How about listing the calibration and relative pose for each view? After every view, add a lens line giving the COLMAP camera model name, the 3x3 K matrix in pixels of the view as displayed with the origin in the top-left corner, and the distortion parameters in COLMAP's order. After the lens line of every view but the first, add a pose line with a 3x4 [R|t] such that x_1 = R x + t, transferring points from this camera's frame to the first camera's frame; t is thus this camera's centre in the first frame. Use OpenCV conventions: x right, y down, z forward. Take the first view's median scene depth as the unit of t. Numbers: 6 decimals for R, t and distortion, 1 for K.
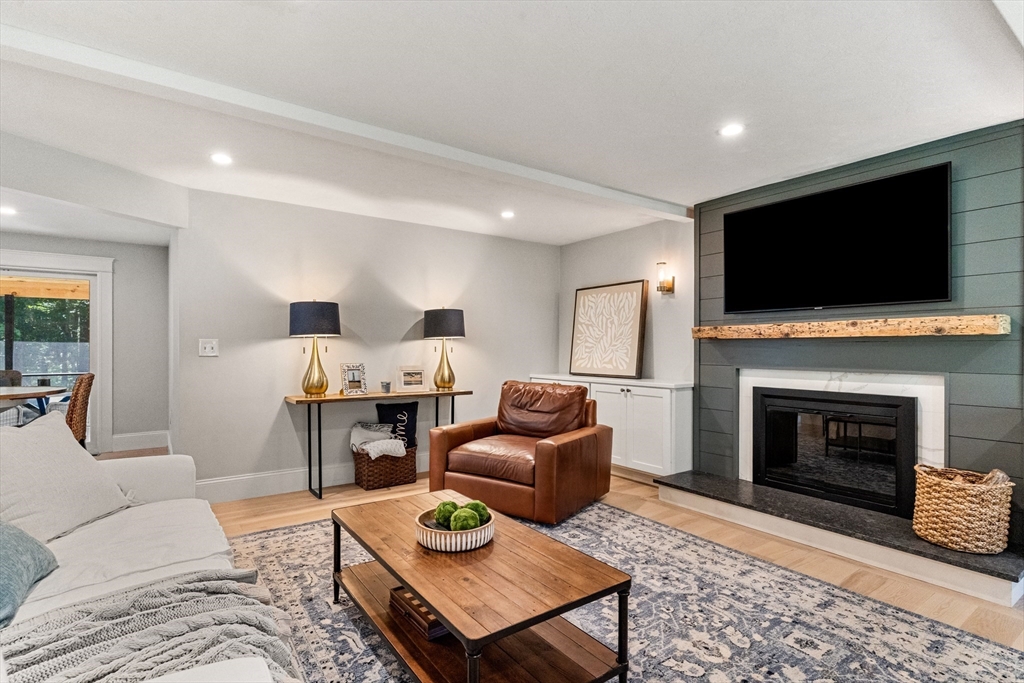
lens RADIAL K [[503.4, 0, 512.2], [0, 503.4, 346.7], [0, 0, 1]] dist [0.004065, 0.000624]
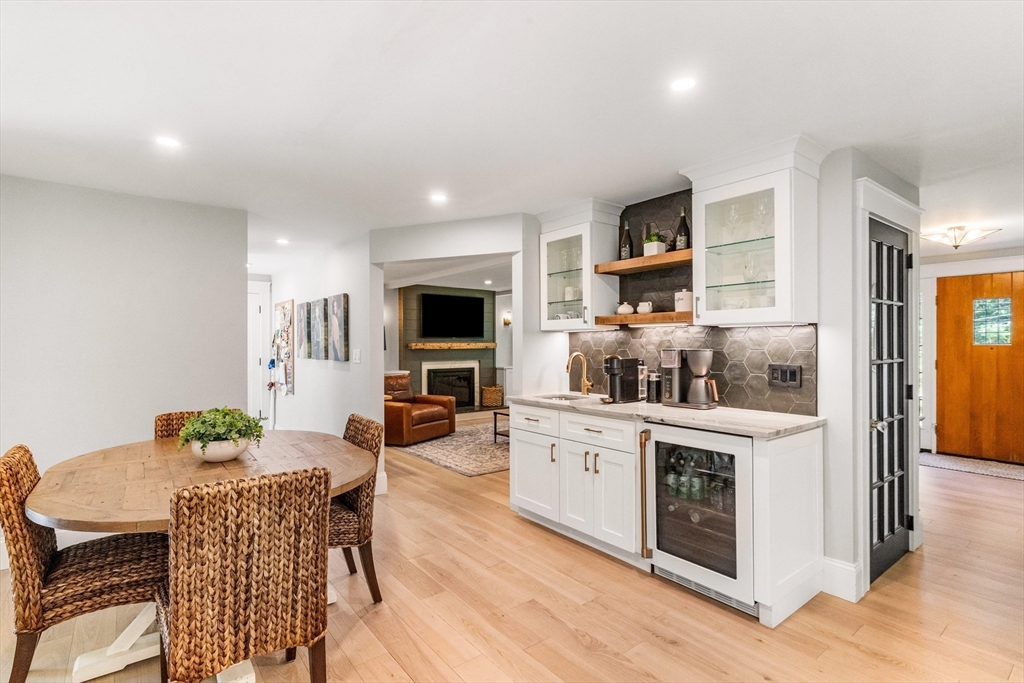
lens RADIAL K [[494.7, 0, 504.3], [0, 494.7, 340.0], [0, 0, 1]] dist [0.001031, -0.000096]
pose [[-0.037568, 0.004842, 0.999282, -2.365287], [0.000275, 0.999988, -0.004835, -0.058840], [-0.999294, 0.000093, -0.037569, 0.934034]]
